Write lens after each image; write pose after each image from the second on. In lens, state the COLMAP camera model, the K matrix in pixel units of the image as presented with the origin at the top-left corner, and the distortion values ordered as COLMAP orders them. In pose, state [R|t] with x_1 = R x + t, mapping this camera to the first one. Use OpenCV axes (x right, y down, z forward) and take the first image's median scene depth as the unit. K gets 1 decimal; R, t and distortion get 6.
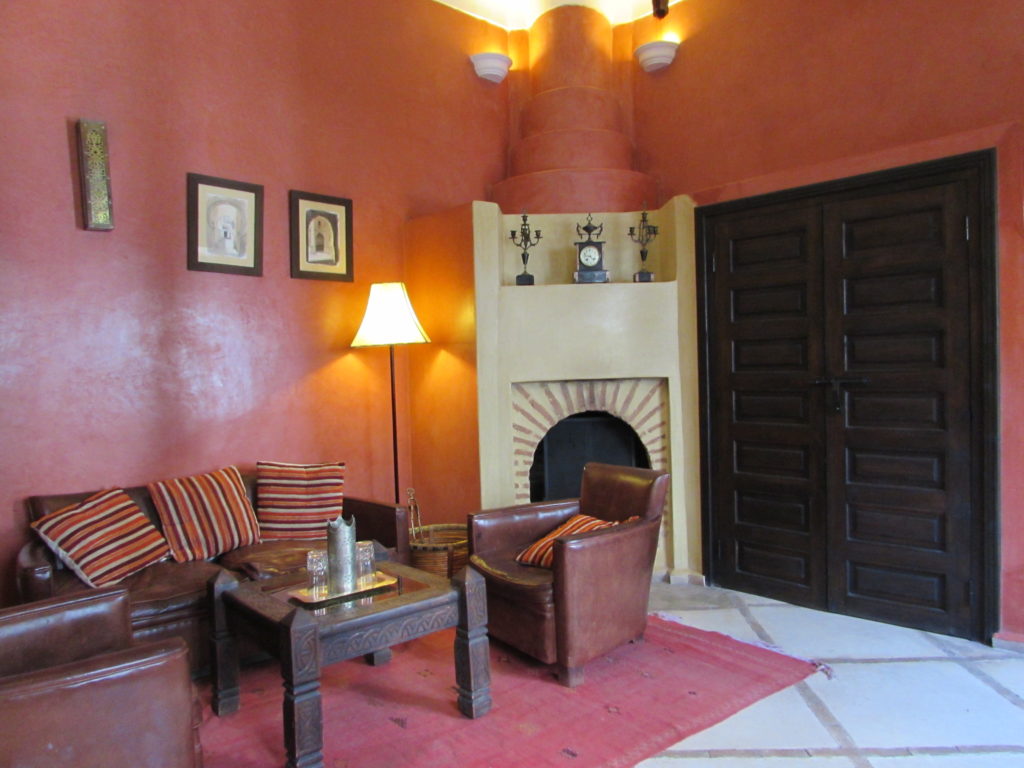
lens RADIAL K [[723.5, 0, 512.0], [0, 723.5, 384.0], [0, 0, 1]] dist [-0.034257, 0.003586]
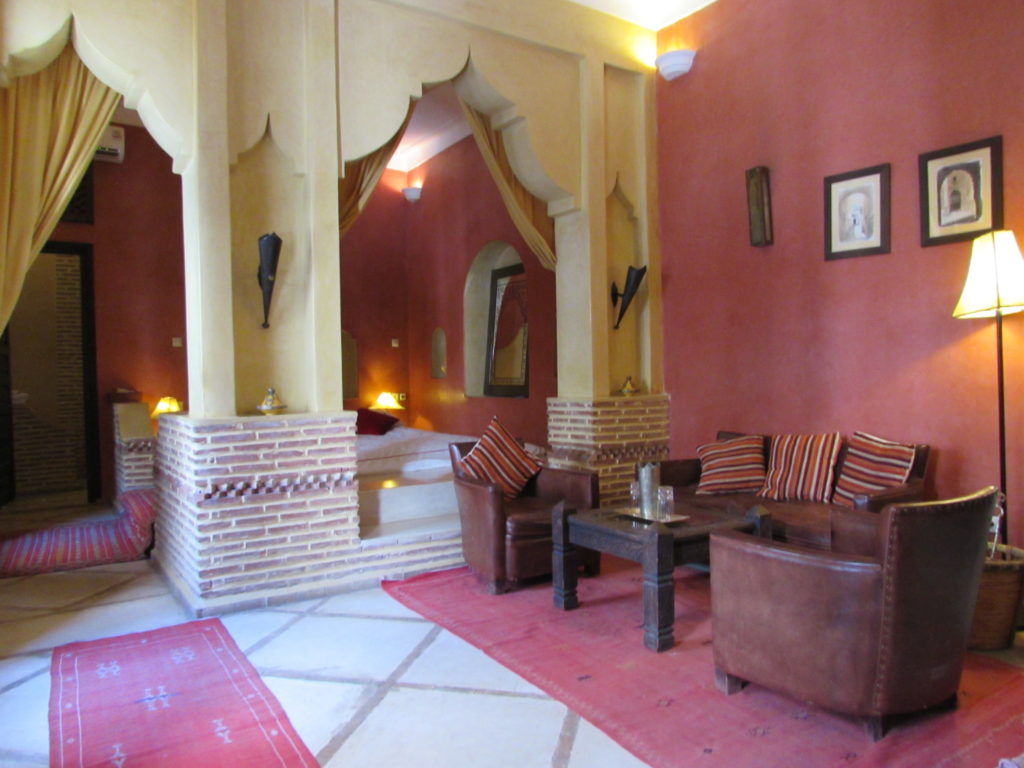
lens RADIAL K [[723.5, 0, 512.0], [0, 723.5, 384.0], [0, 0, 1]] dist [-0.034257, 0.003586]
pose [[-0.147218, 0.047460, -0.987965, 0.746089], [0.009909, 0.998869, 0.046507, -0.017526], [0.989054, -0.002943, -0.147522, 0.630672]]
